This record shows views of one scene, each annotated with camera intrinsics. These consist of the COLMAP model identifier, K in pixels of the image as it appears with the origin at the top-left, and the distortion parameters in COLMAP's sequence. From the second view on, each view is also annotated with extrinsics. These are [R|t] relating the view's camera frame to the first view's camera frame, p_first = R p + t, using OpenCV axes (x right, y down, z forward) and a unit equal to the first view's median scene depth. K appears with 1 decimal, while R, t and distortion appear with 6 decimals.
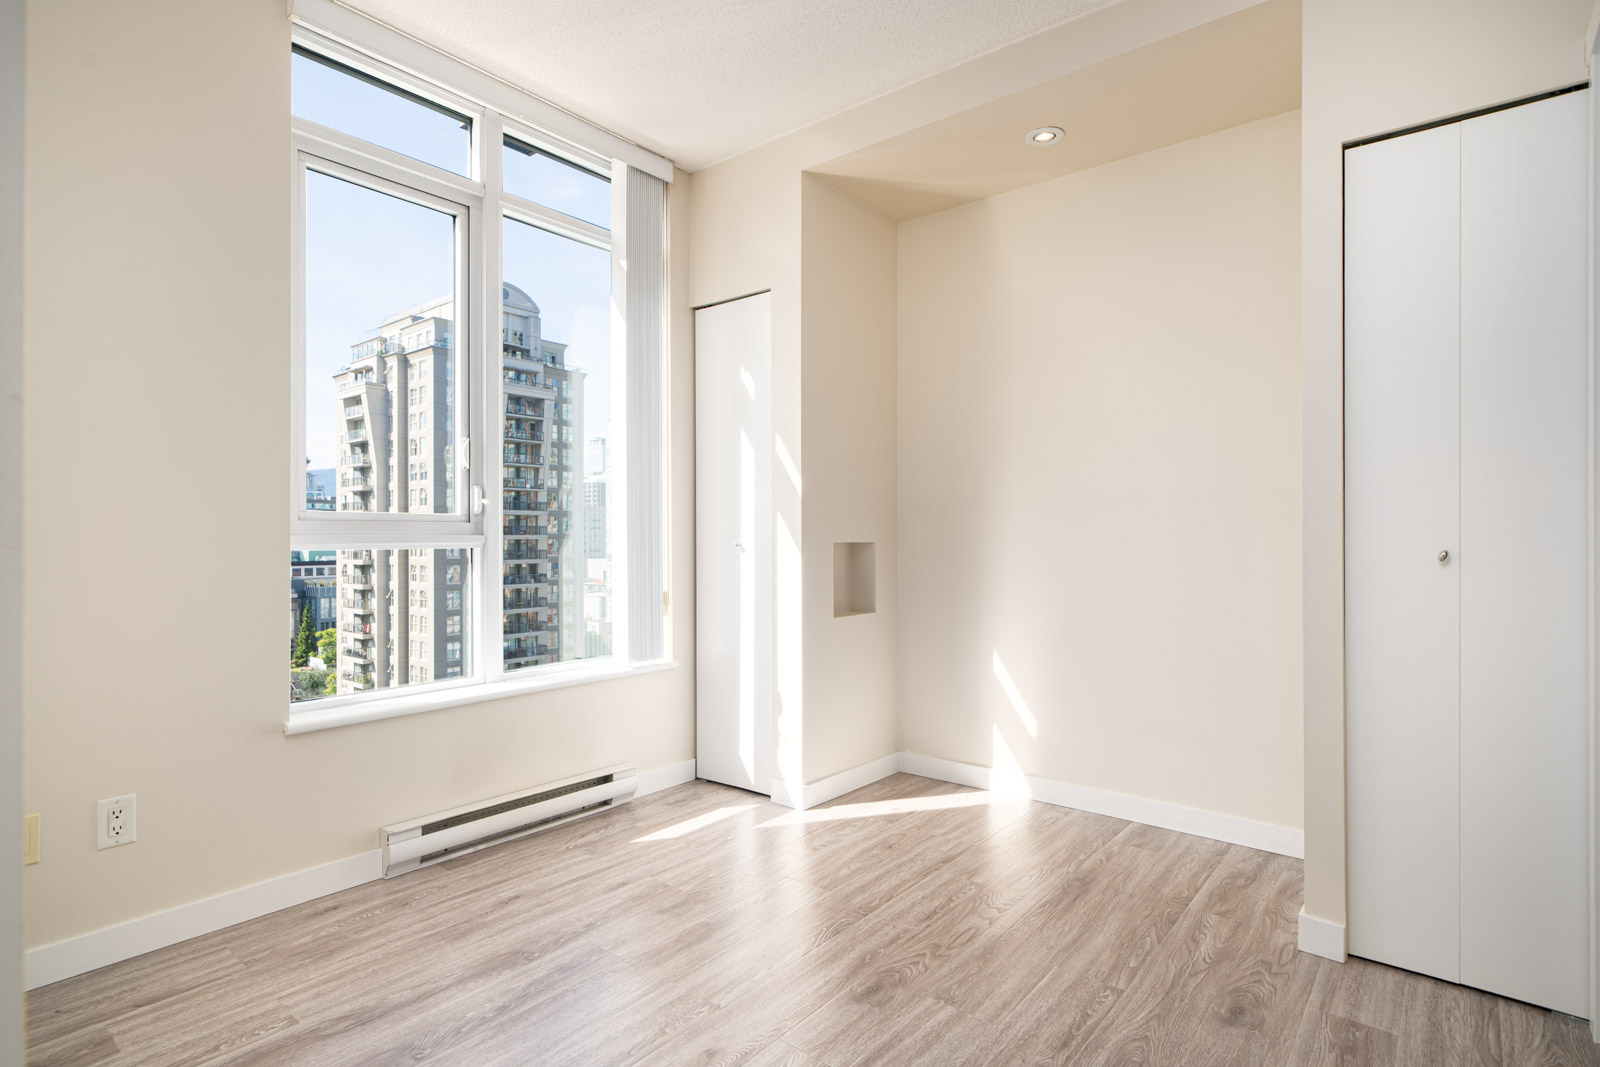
lens RADIAL K [[794.1, 0, 828.5], [0, 794.1, 530.4], [0, 0, 1]] dist [0.005638, -0.000051]
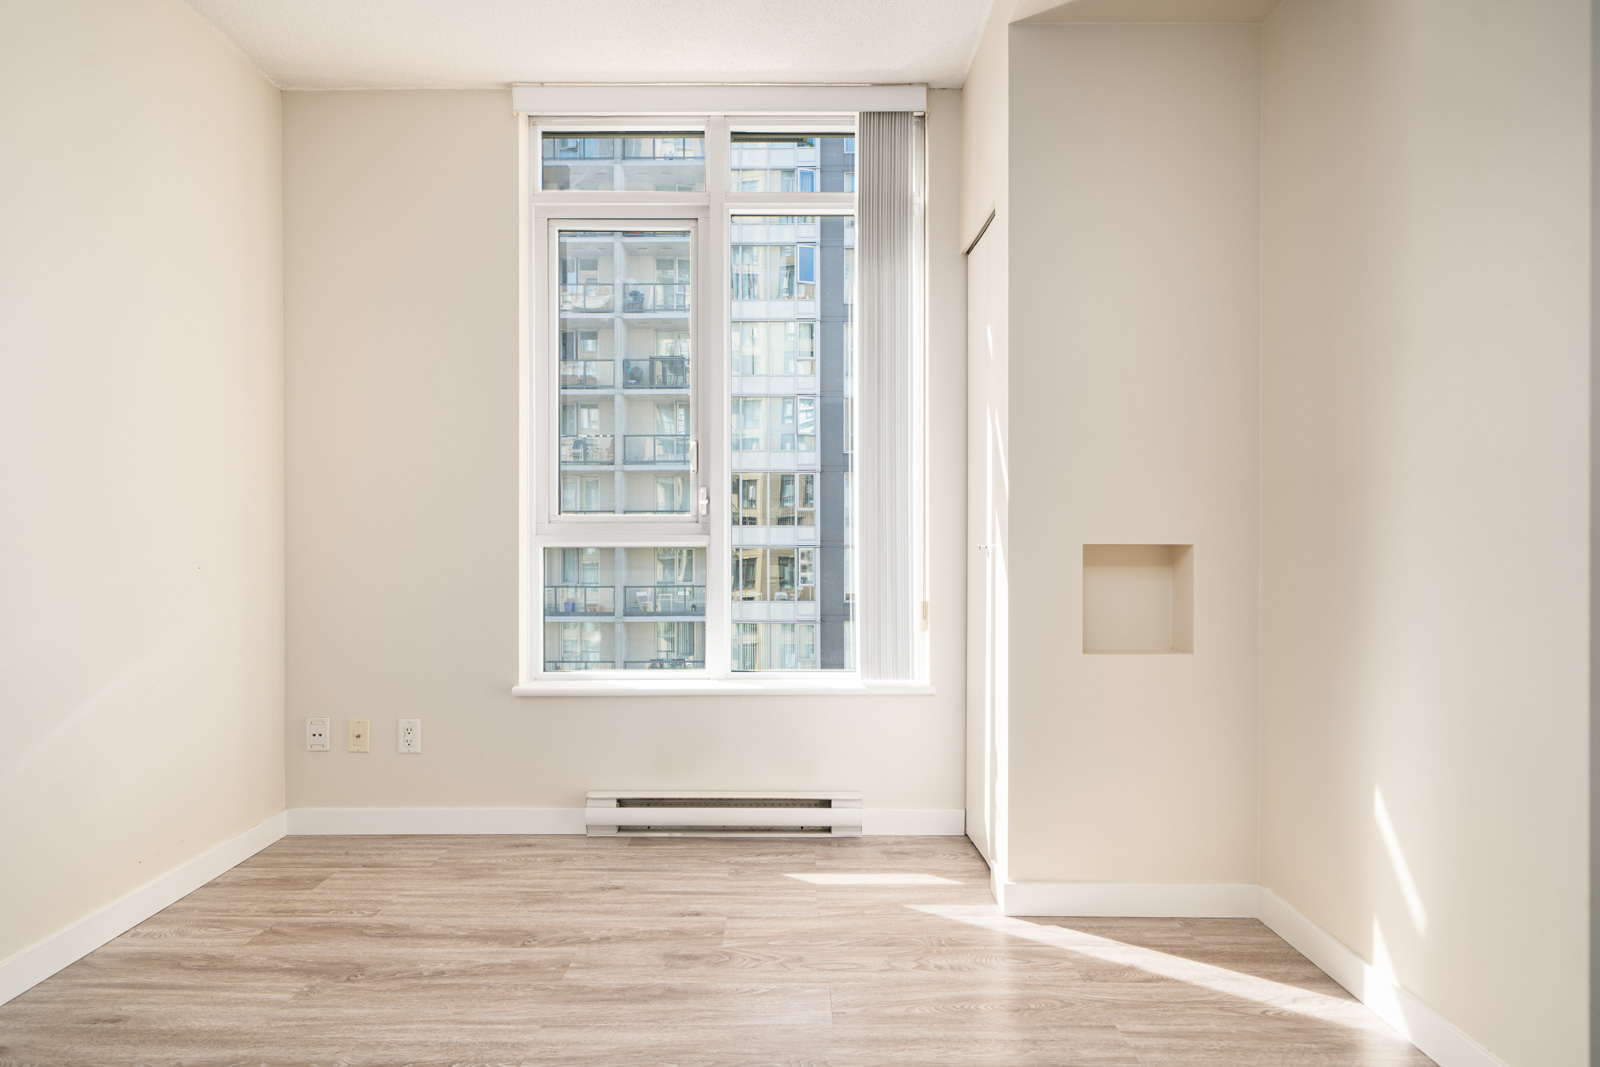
lens RADIAL K [[830.0, 0, 802.6], [0, 830.0, 541.5], [0, 0, 1]] dist [0.004810, 0.000259]
pose [[0.628317, 0.004247, -0.777946, 0.546847], [0.005860, 0.999931, 0.010191, 0.004627], [0.777935, -0.010962, 0.628249, 0.480806]]
